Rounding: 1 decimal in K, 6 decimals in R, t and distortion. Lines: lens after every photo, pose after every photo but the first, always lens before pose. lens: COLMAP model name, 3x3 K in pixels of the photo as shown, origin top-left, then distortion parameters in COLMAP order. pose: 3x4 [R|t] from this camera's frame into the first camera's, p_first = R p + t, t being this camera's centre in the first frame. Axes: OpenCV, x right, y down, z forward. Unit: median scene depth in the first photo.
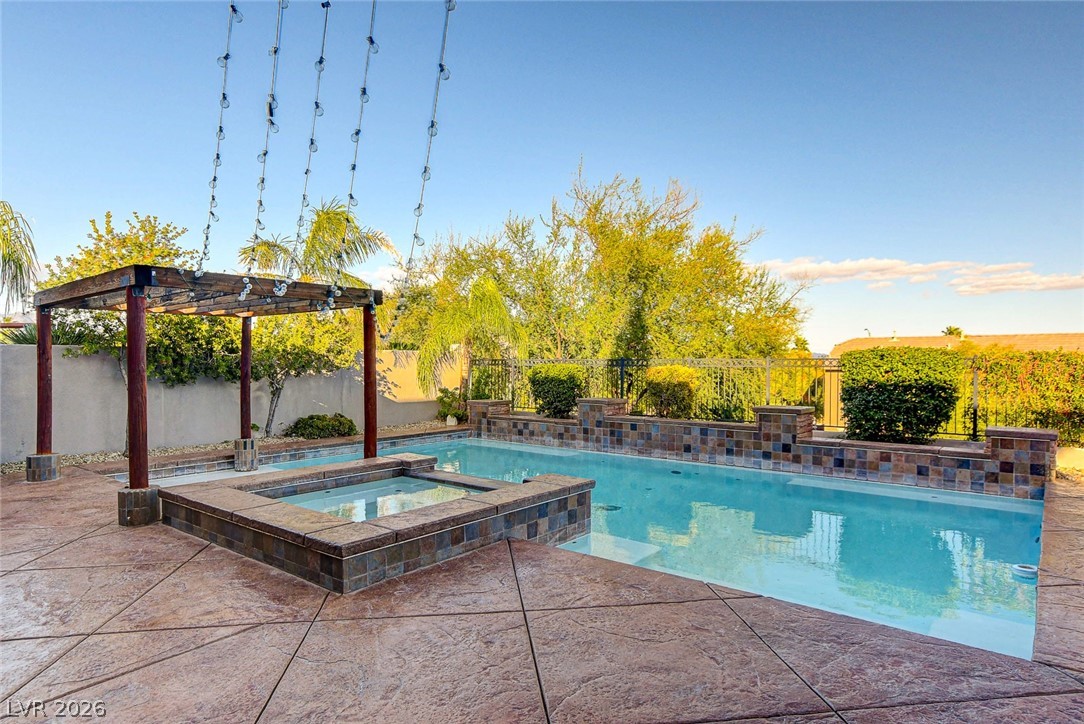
lens RADIAL K [[634.0, 0, 540.3], [0, 634.0, 369.0], [0, 0, 1]] dist [0.005532, 0.003071]
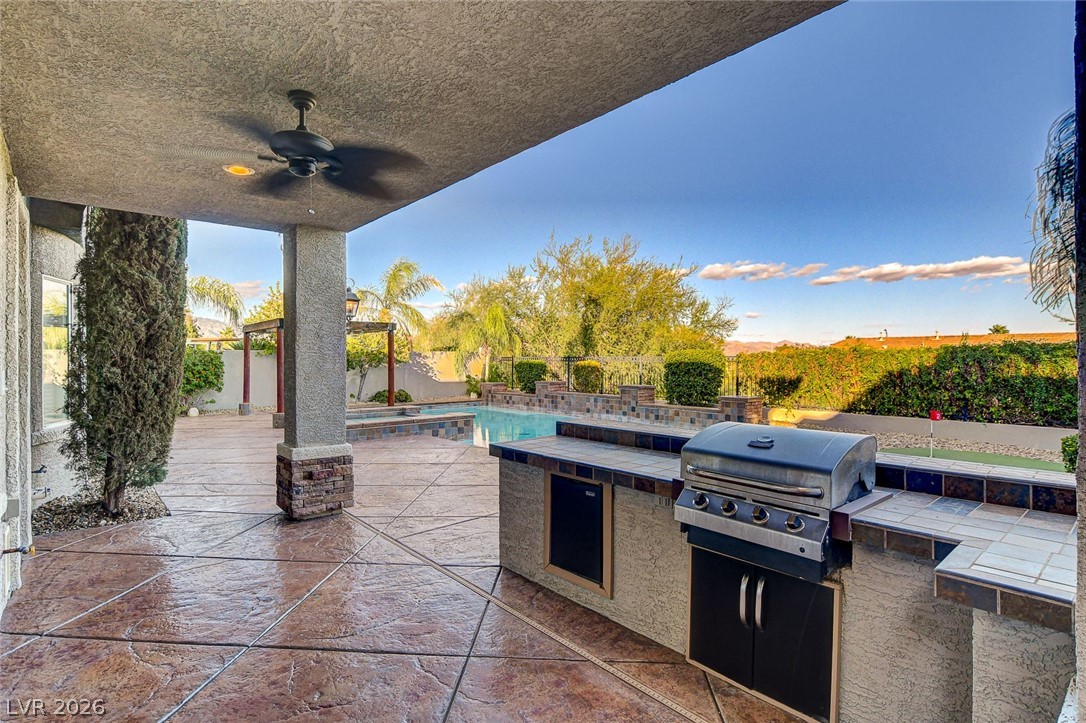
lens RADIAL K [[552.2, 0, 533.6], [0, 552.2, 355.2], [0, 0, 1]] dist [0.005461, 0.000111]
pose [[0.981809, -0.002274, -0.189856, 0.401749], [-0.000918, 0.999860, -0.016723, 0.005495], [0.189867, 0.016593, 0.981670, -0.494255]]
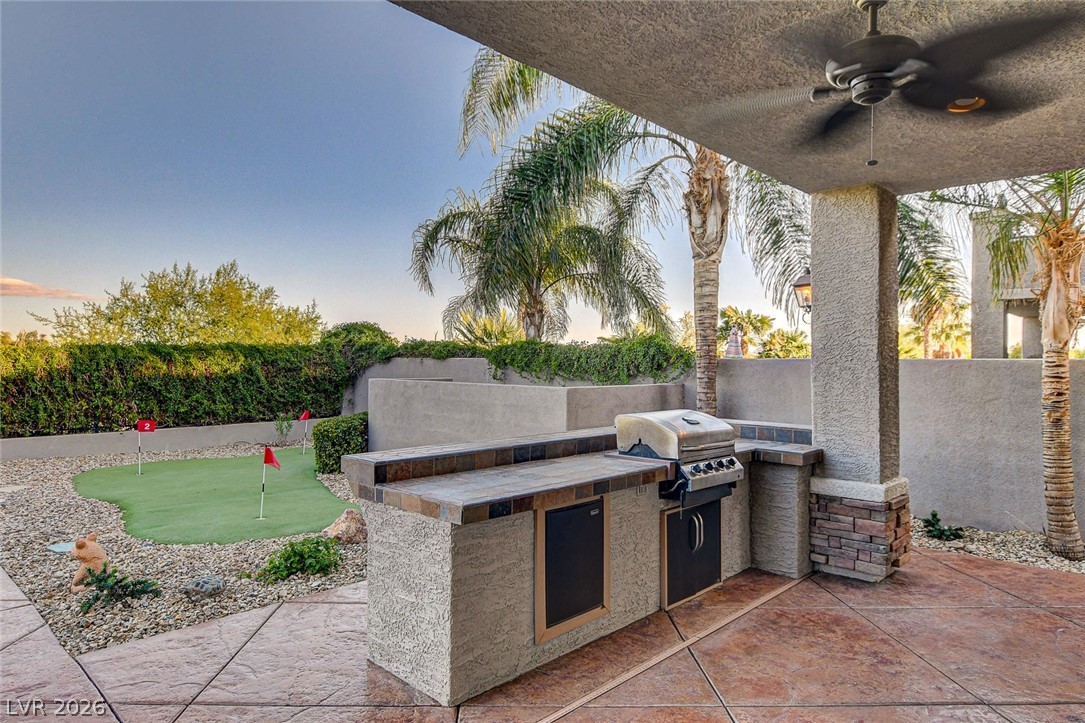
lens RADIAL K [[666.1, 0, 551.6], [0, 666.1, 363.2], [0, 0, 1]] dist [0.002025, 0.003101]
pose [[0.067096, -0.002517, 0.997743, -0.013966], [0.006477, 0.999977, 0.002087, 0.001787], [-0.997726, 0.006322, 0.067111, -0.139266]]
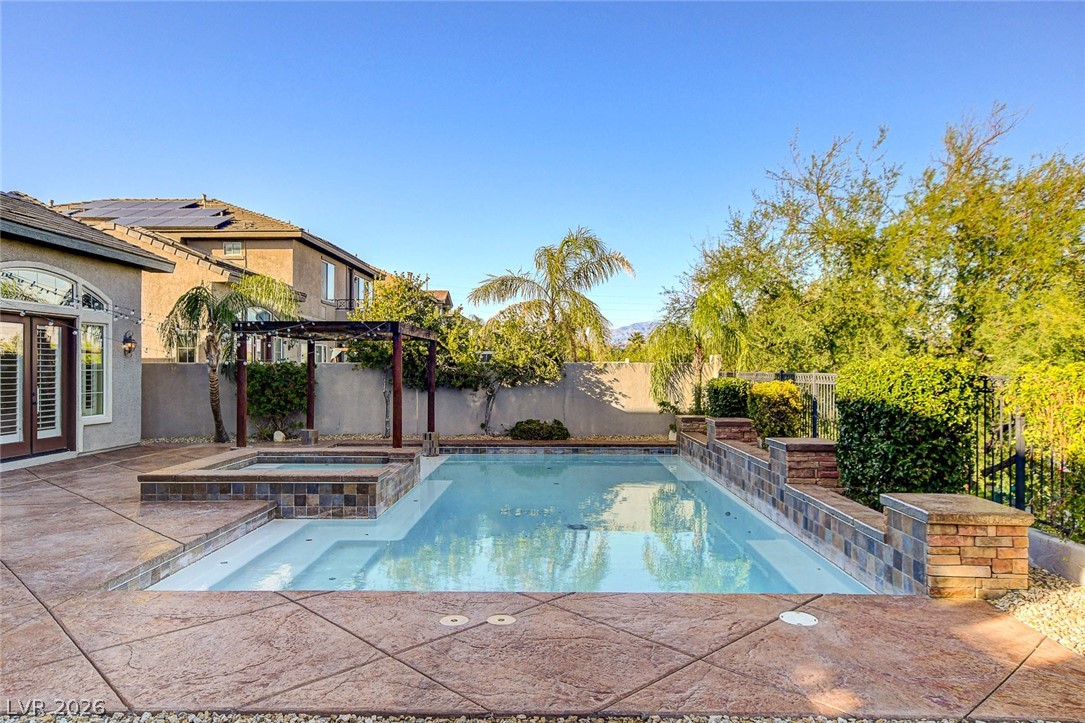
lens RADIAL K [[709.7, 0, 539.8], [0, 709.7, 365.0], [0, 0, 1]] dist [-0.000663, 0.002679]
pose [[0.620877, -0.004744, -0.783894, 0.856058], [-0.008770, 0.999877, -0.012997, -0.012403], [0.783859, 0.014944, 0.620759, 0.258951]]
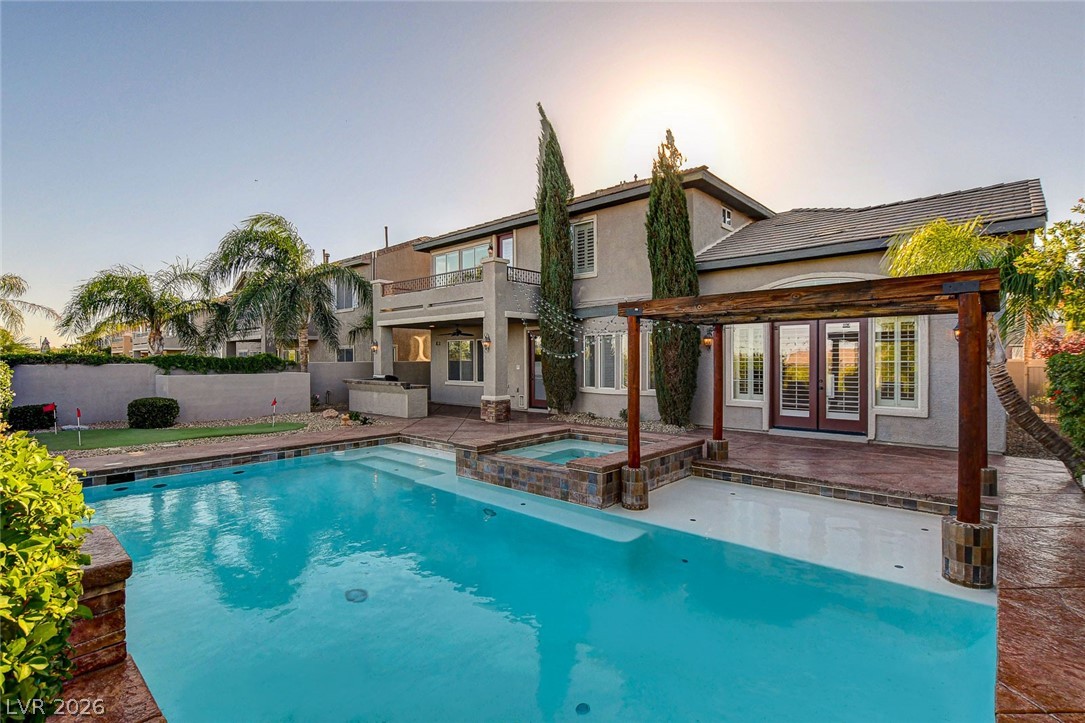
lens RADIAL K [[503.3, 0, 551.7], [0, 503.3, 363.3], [0, 0, 1]] dist [0.003772, 0.000347]
pose [[-0.999655, 0.002961, 0.026096, -0.135581], [0.003521, 0.999763, 0.021476, -0.033414], [-0.026026, 0.021560, -0.999429, 1.450375]]
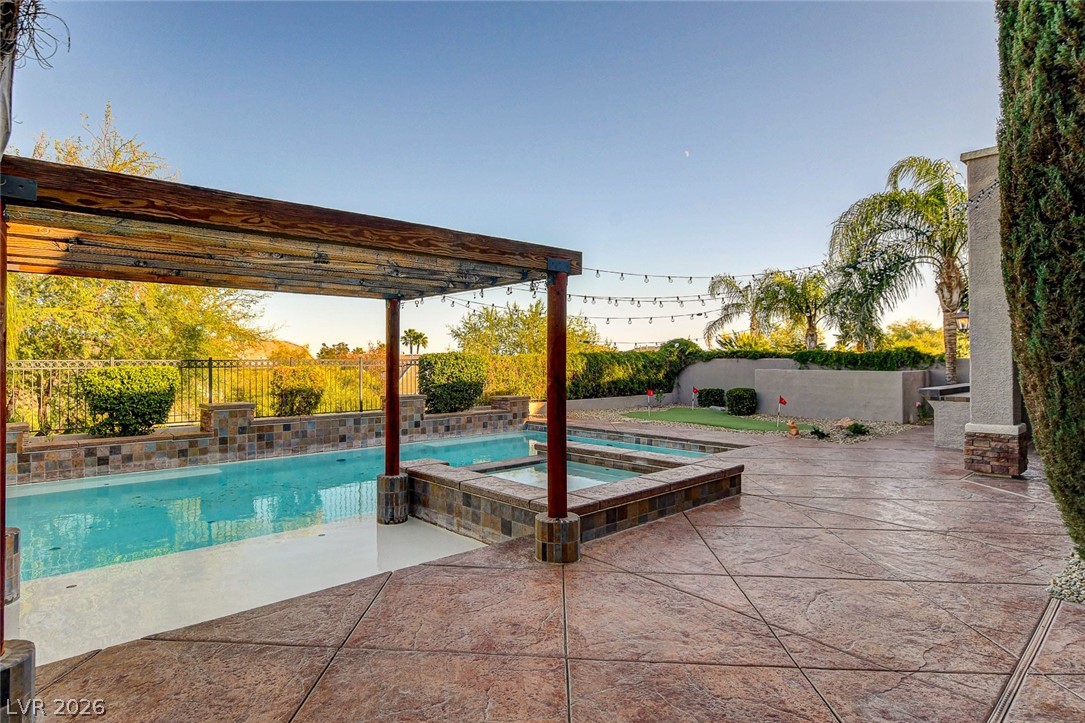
lens RADIAL K [[600.4, 0, 535.1], [0, 600.4, 357.6], [0, 0, 1]] dist [-0.004227, -0.000924]
pose [[0.134416, 0.003350, 0.990919, -0.858325], [0.014178, 0.999885, -0.005303, -0.009326], [-0.990824, 0.014762, 0.134353, 0.562021]]
